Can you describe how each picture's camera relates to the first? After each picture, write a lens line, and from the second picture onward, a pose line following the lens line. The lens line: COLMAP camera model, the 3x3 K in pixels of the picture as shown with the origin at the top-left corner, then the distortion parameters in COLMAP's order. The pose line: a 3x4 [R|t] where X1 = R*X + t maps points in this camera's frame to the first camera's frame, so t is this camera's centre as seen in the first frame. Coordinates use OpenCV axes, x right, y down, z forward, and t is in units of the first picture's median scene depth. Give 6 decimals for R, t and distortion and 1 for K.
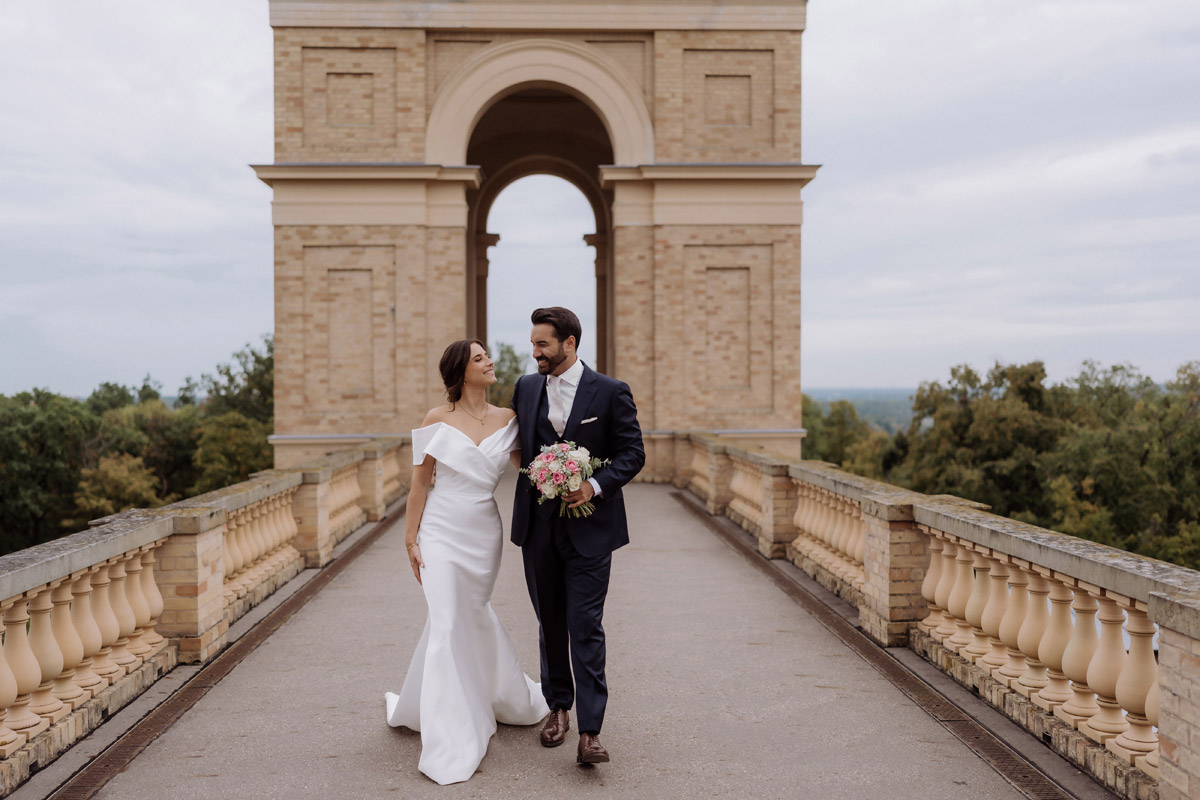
lens RADIAL K [[1297.0, 0, 591.4], [0, 1297.0, 382.4], [0, 0, 1]] dist [0.041156, 0.000000]
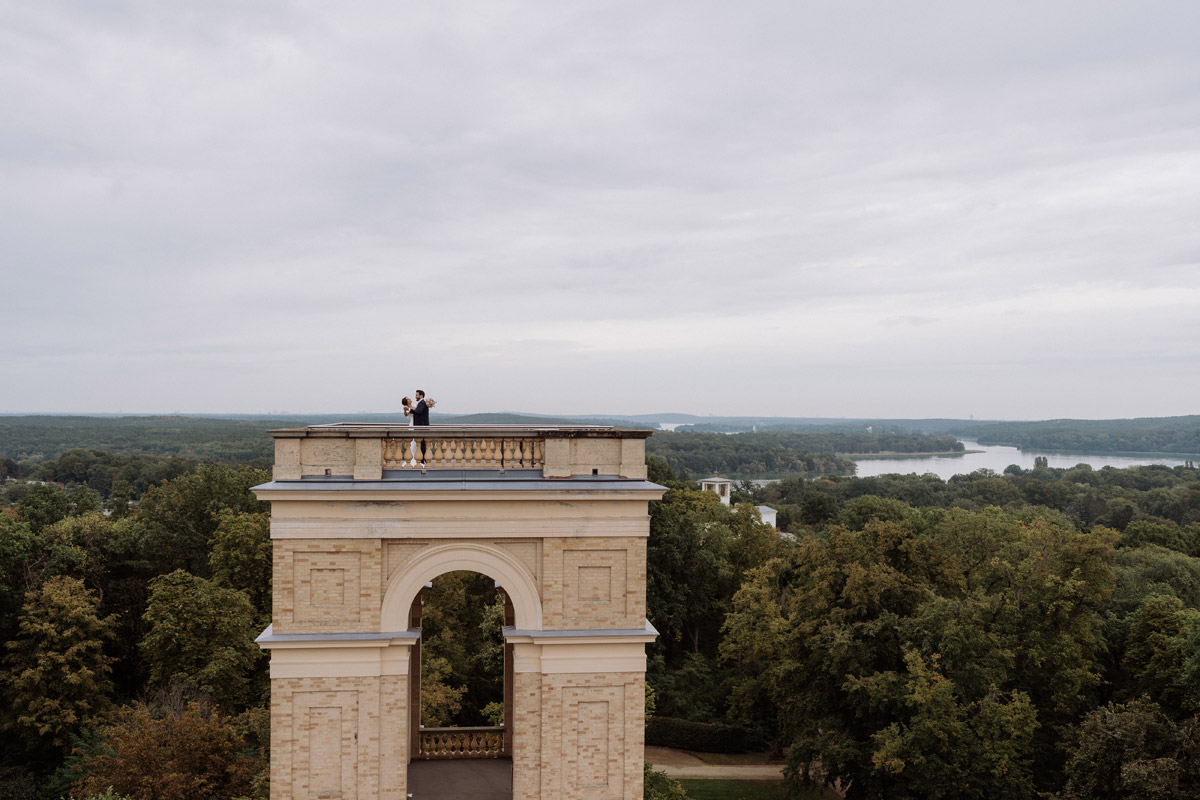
lens RADIAL K [[1297.0, 0, 601.2], [0, 1297.0, 409.8], [0, 0, 1]] dist [0.041156, 0.000000]
pose [[0.997858, 0.012954, 0.064115, 0.018328], [-0.012475, 0.999891, -0.007857, -0.397941], [-0.064210, 0.007041, 0.997912, -0.426669]]
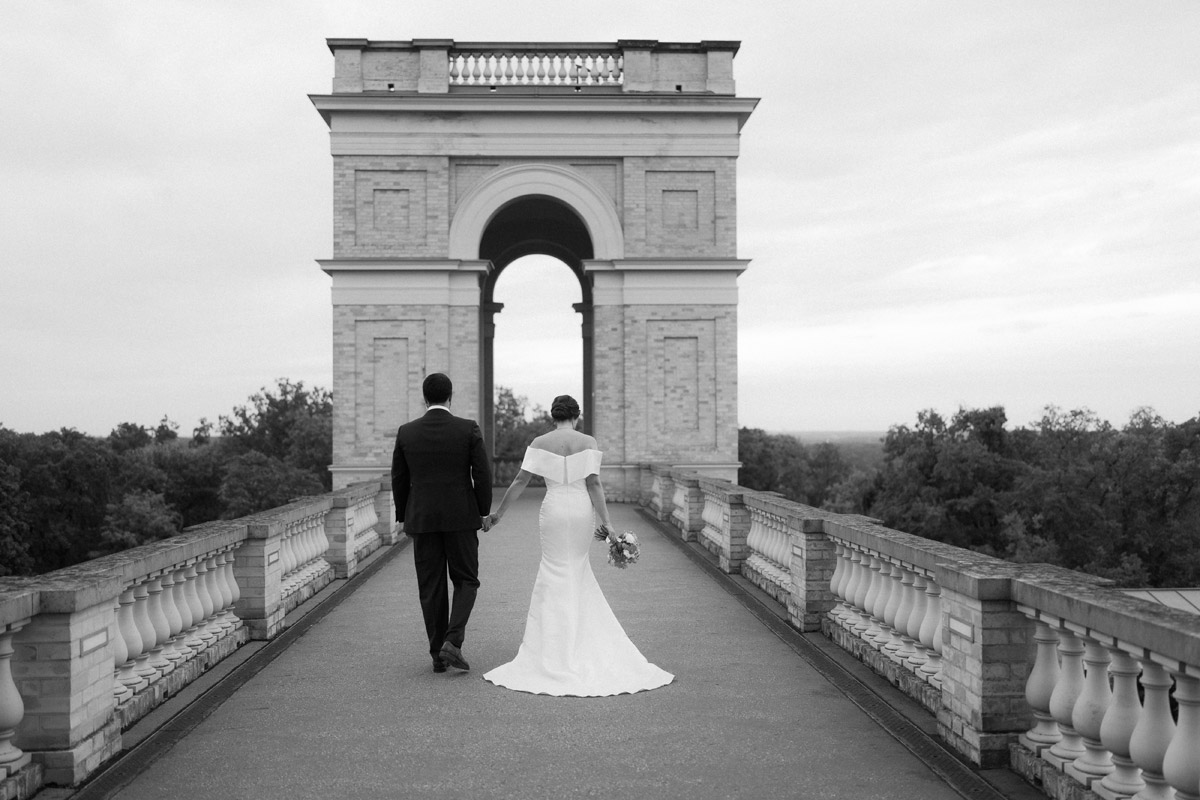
lens RADIAL K [[1297.0, 0, 597.3], [0, 1297.0, 369.6], [0, 0, 1]] dist [0.041156, 0.000000]
pose [[0.999983, 0.000488, 0.005769, 0.014218], [-0.000237, 0.999061, -0.043329, 0.000512], [-0.005785, 0.043327, 0.999044, -0.296960]]
